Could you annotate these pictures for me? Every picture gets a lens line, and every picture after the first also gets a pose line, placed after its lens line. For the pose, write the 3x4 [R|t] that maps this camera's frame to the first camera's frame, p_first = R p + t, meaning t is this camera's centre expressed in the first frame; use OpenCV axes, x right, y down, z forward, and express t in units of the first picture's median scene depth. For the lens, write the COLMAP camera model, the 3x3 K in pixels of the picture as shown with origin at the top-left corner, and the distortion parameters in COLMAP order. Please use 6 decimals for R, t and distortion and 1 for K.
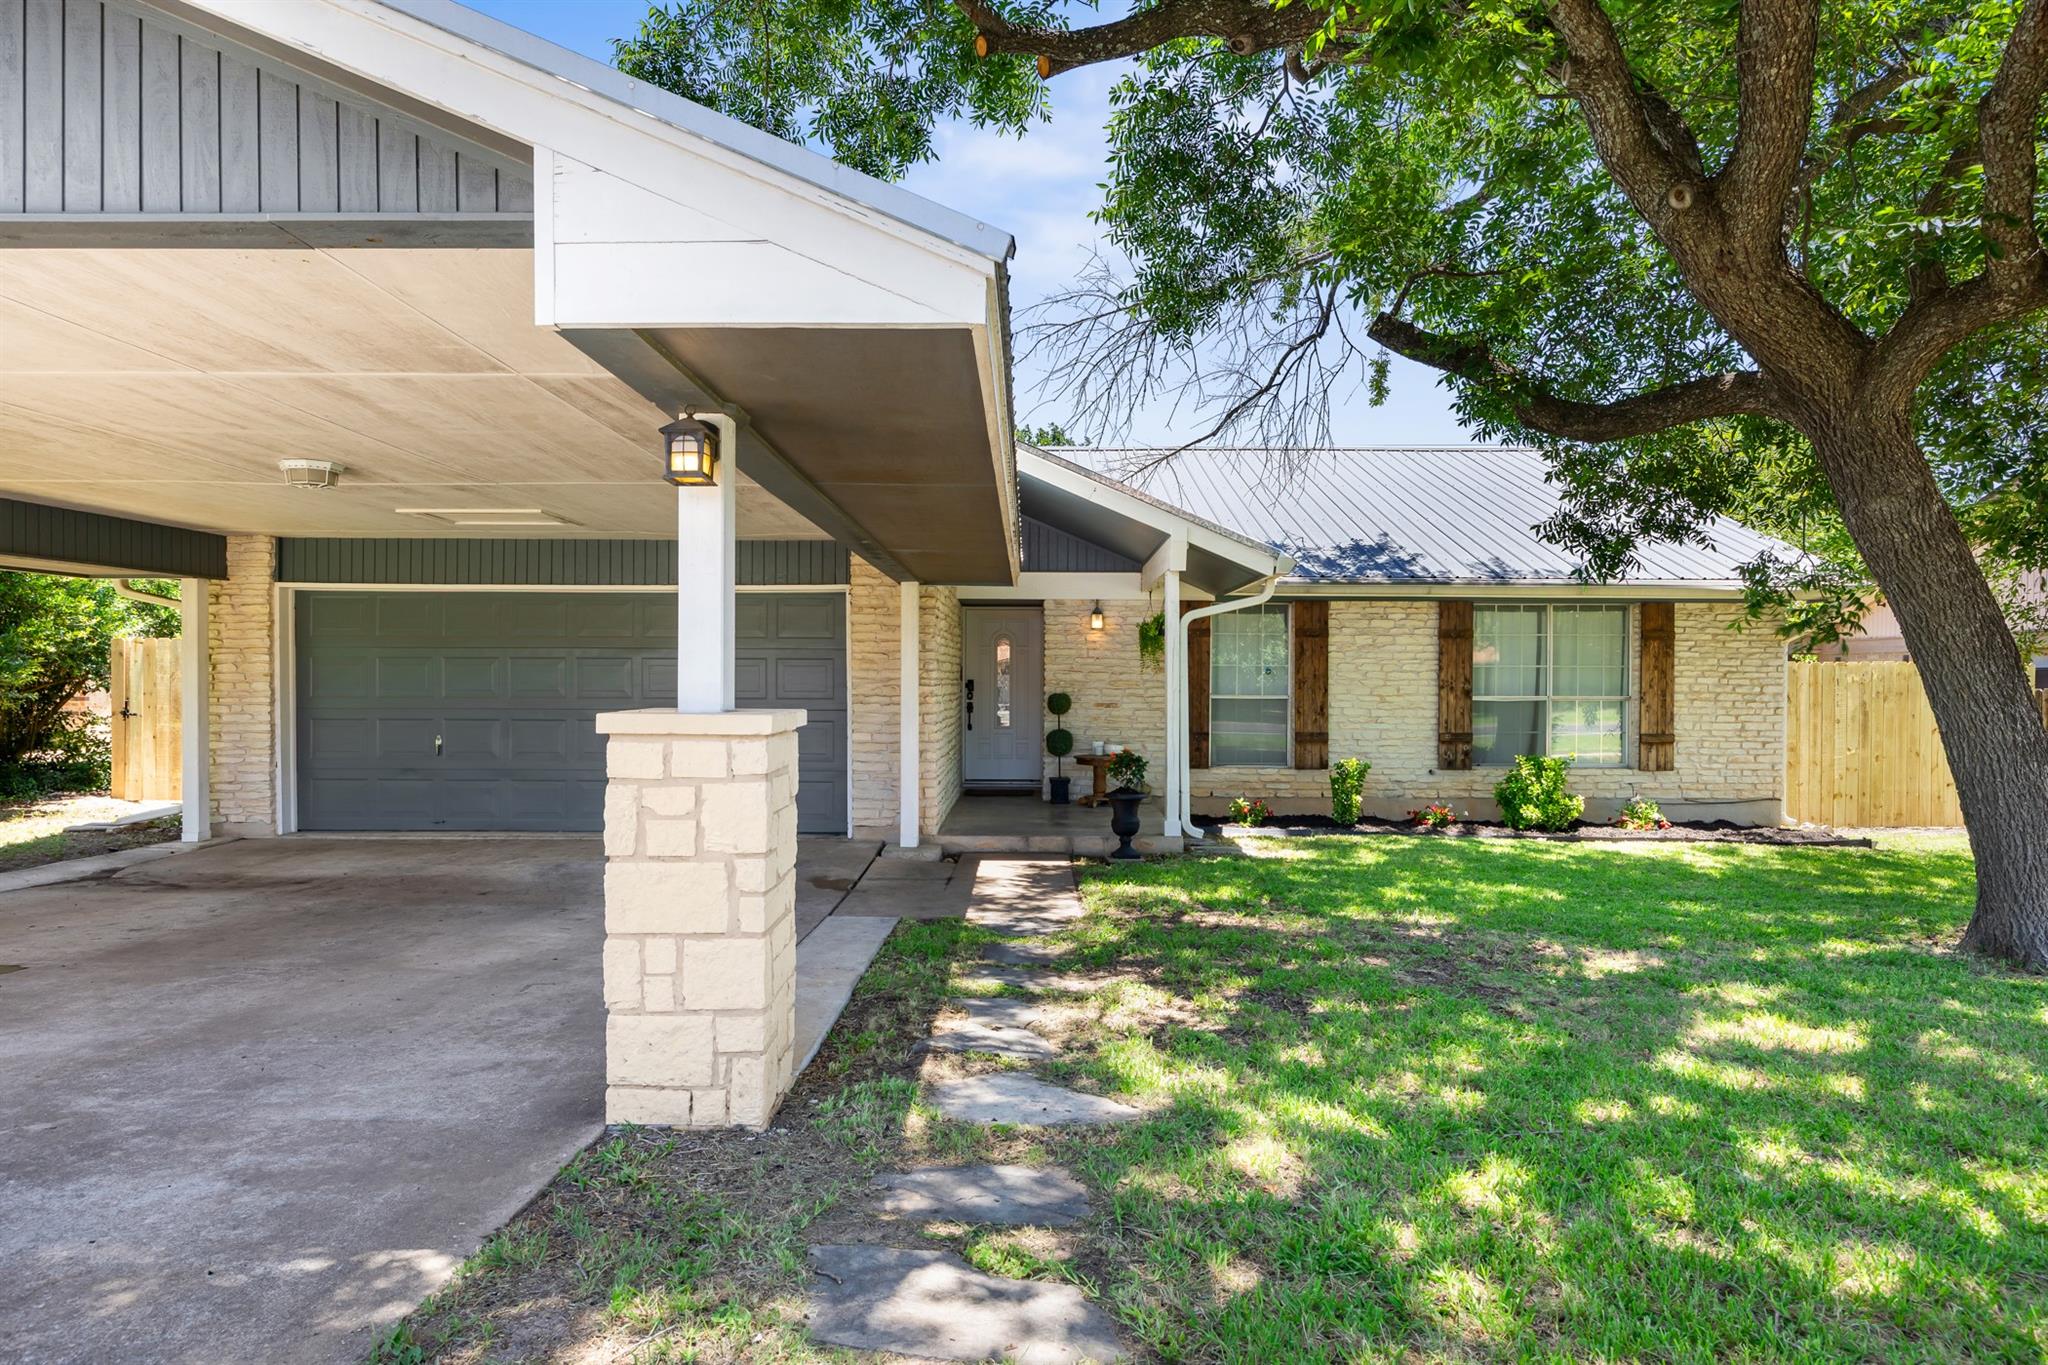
lens RADIAL K [[1134.4, 0, 1024.0], [0, 1134.4, 682.5], [0, 0, 1]] dist [0.002665, 0.001231]
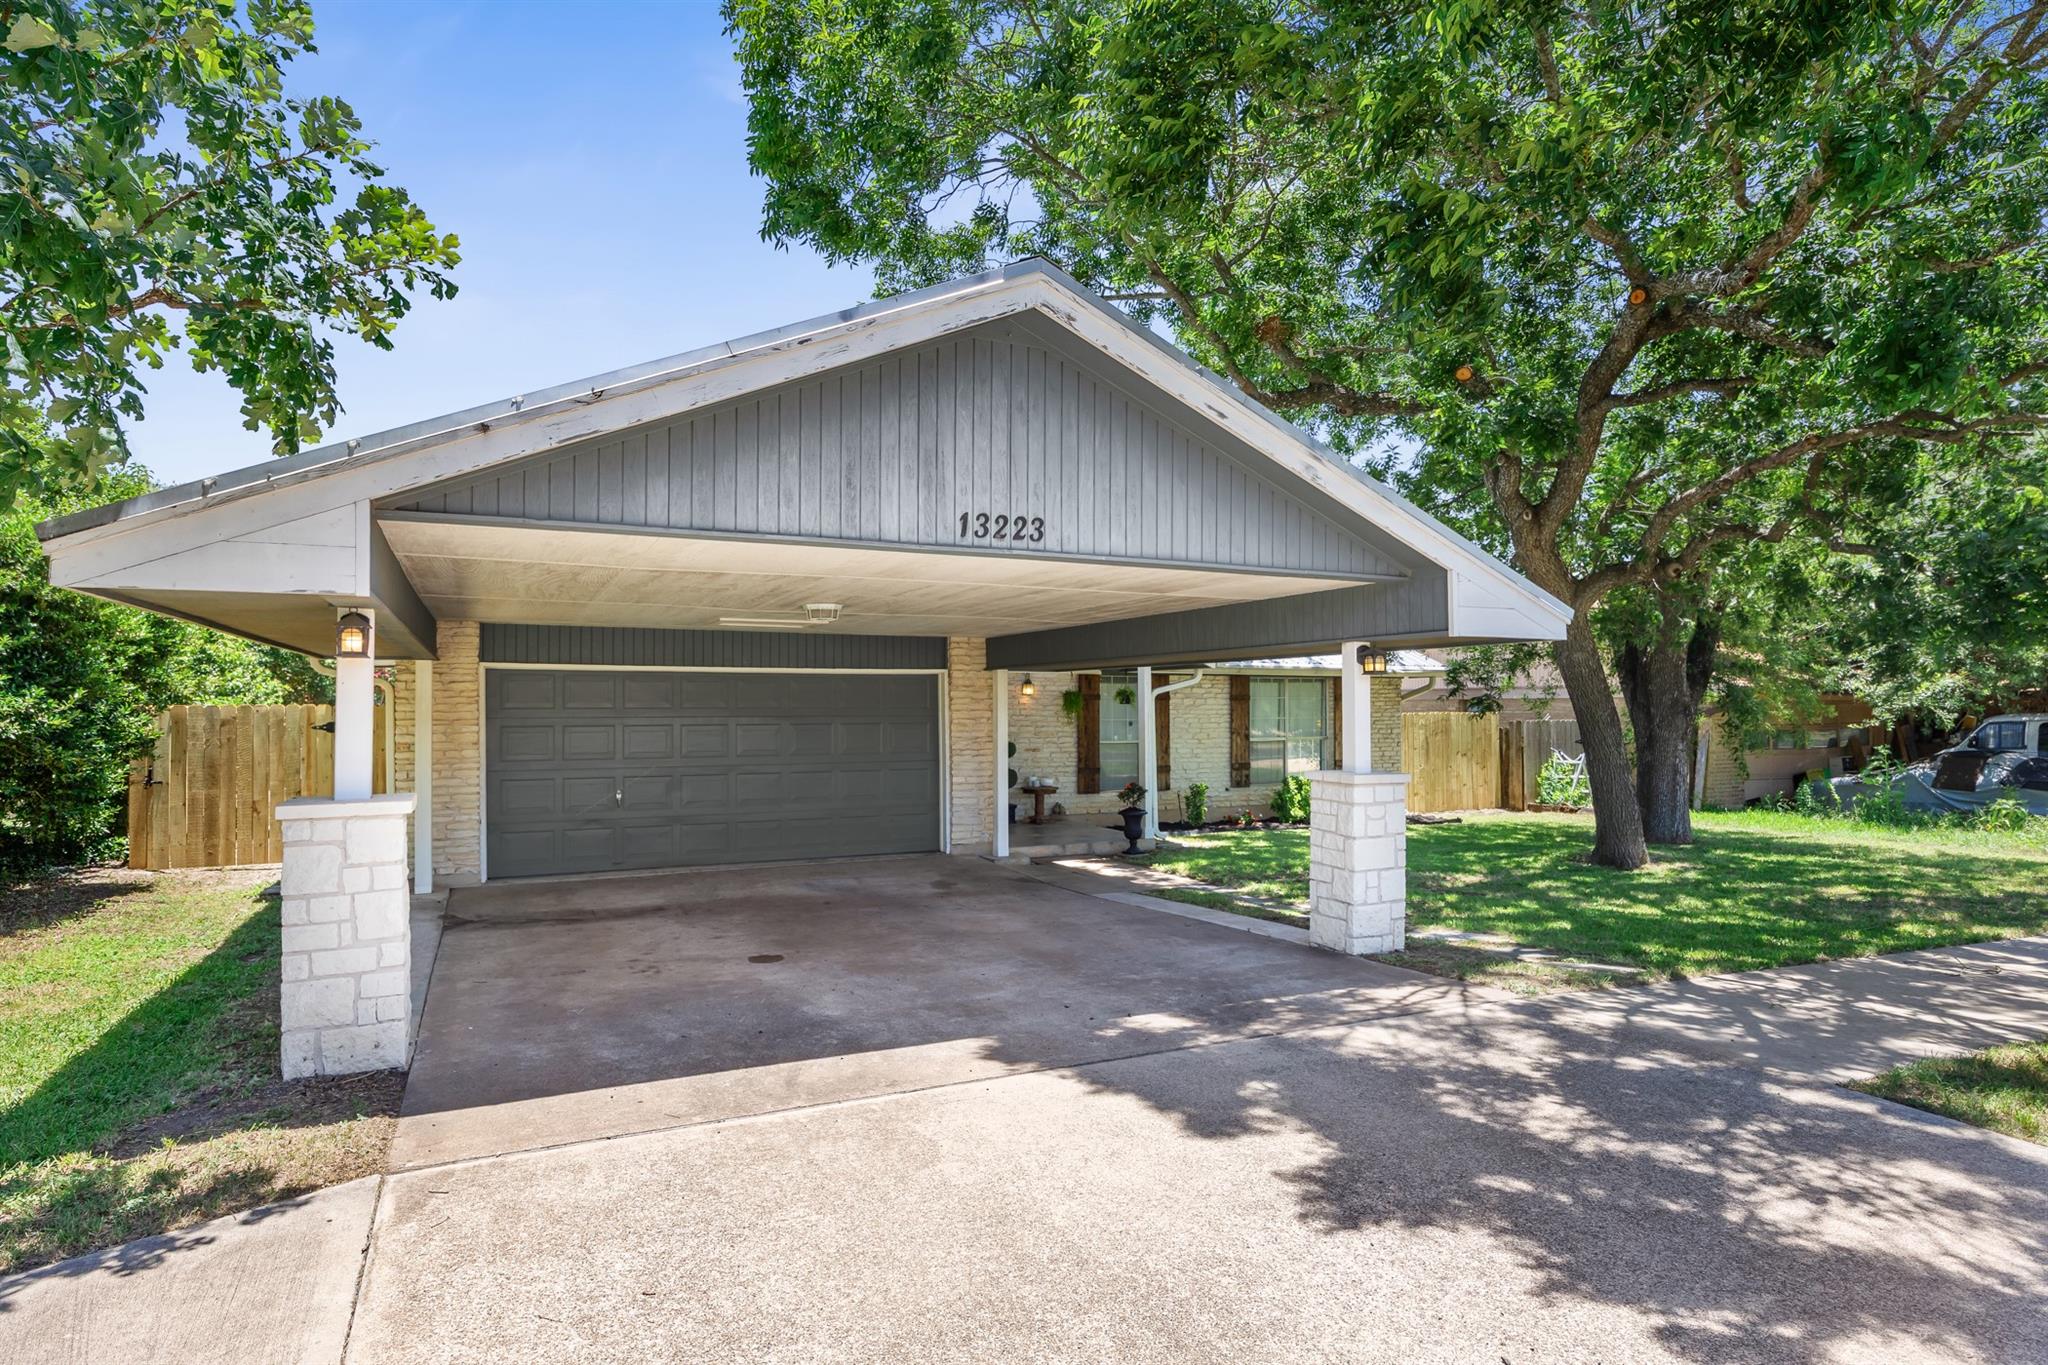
lens RADIAL K [[1097.2, 0, 1024.0], [0, 1097.2, 682.5], [0, 0, 1]] dist [0.001497, -0.000038]
pose [[0.897114, 0.003939, 0.441781, -0.617692], [0.007875, 0.999659, -0.024905, -0.033610], [-0.441728, 0.025822, 0.896777, -0.219634]]
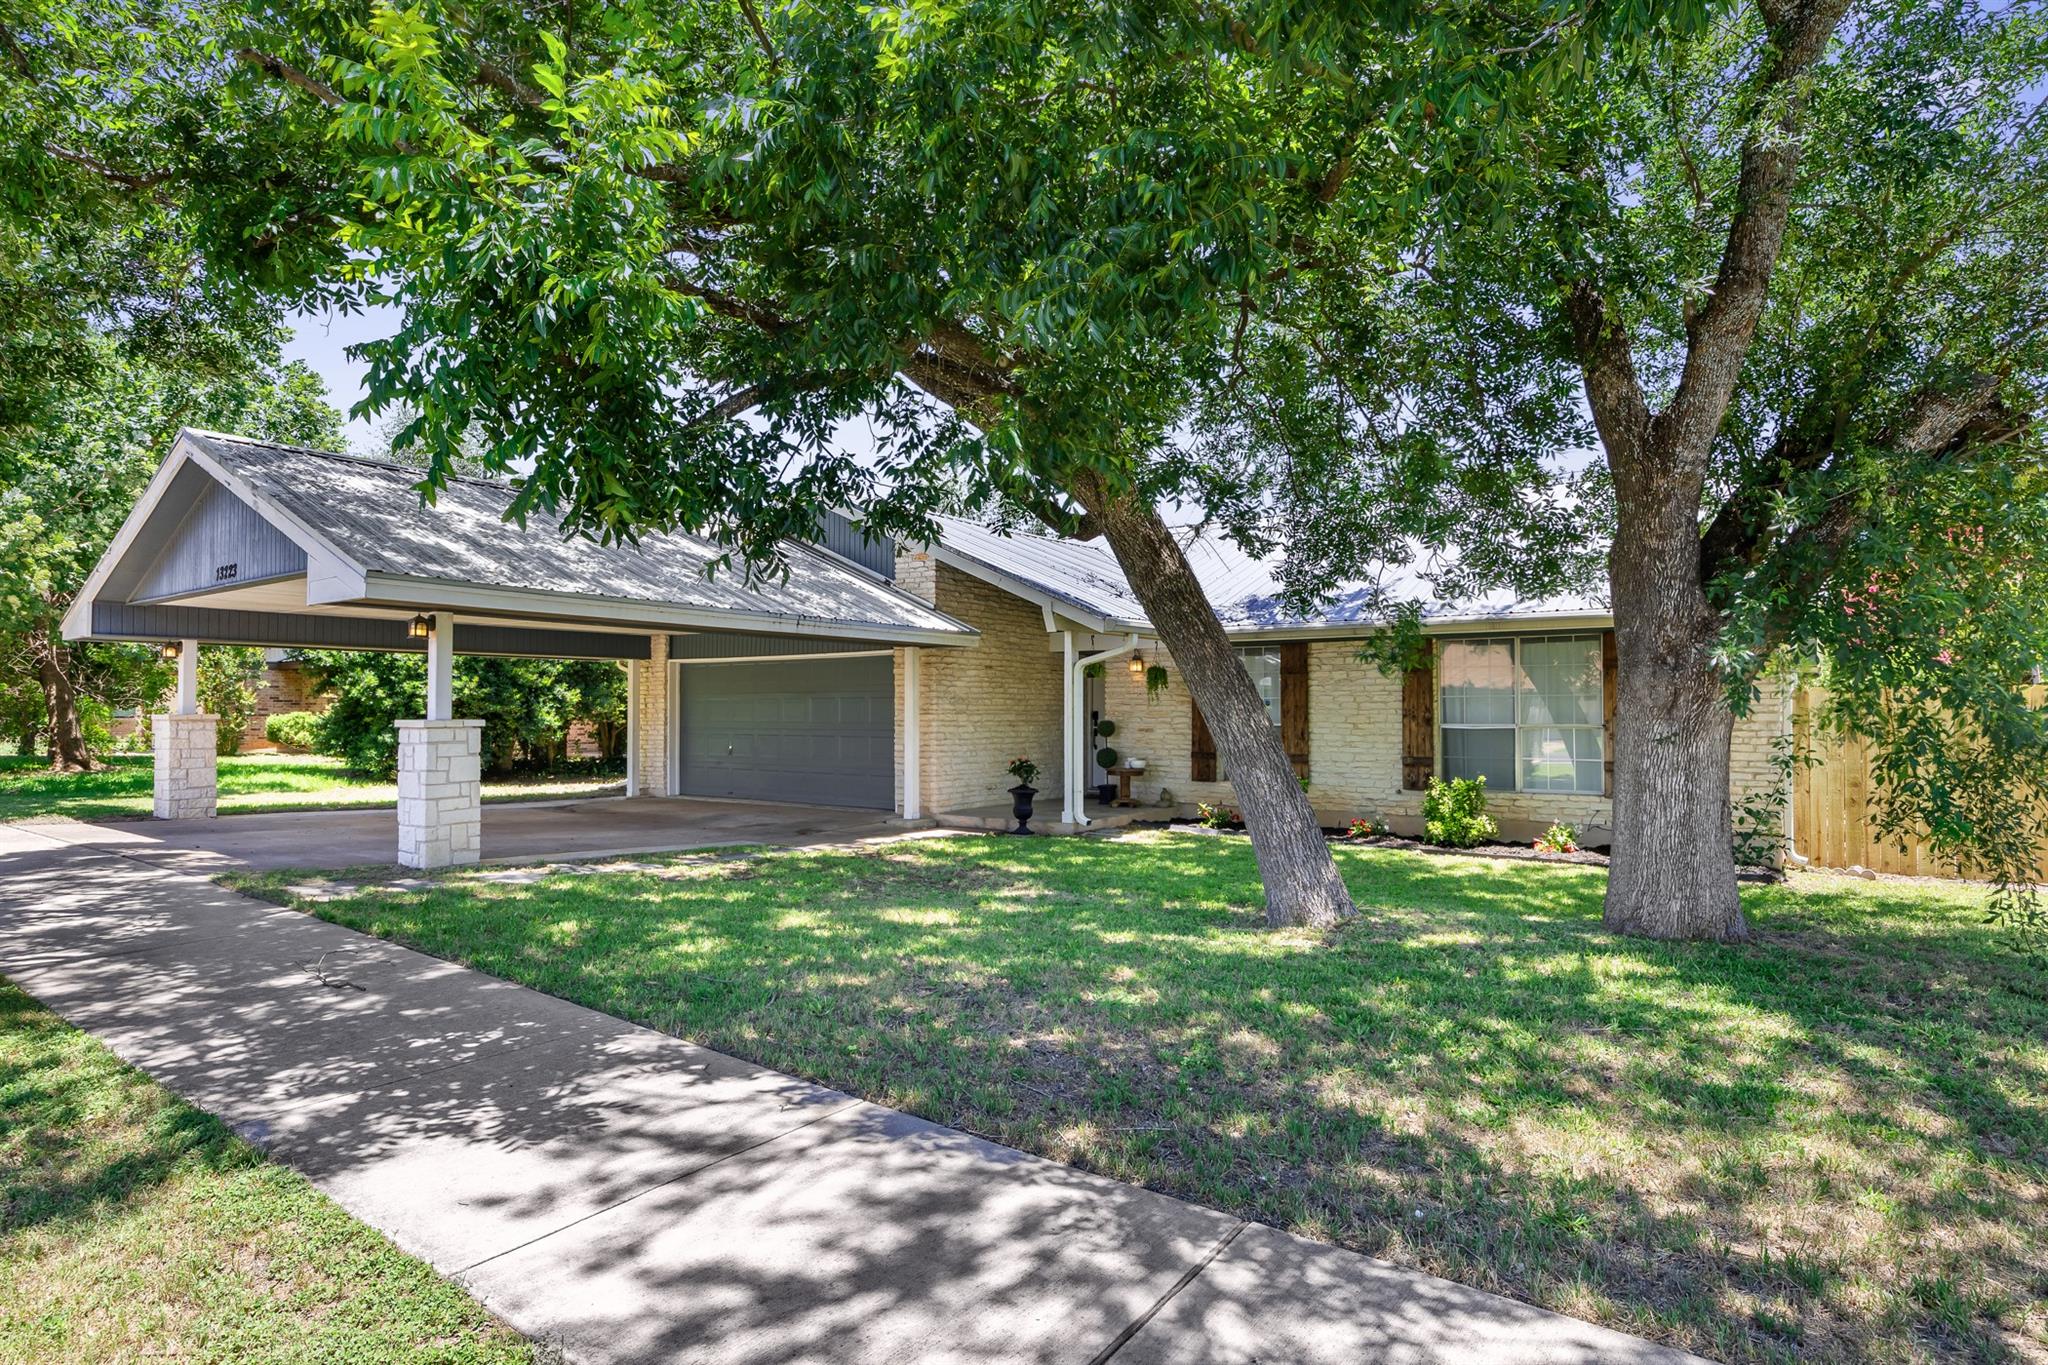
lens RADIAL K [[1097.2, 0, 1024.0], [0, 1097.2, 682.5], [0, 0, 1]] dist [0.001497, -0.000038]
pose [[0.825276, -0.016369, -0.564492, 0.787795], [-0.000771, 0.999546, -0.030112, 0.004891], [0.564729, 0.025287, 0.824889, -0.122858]]
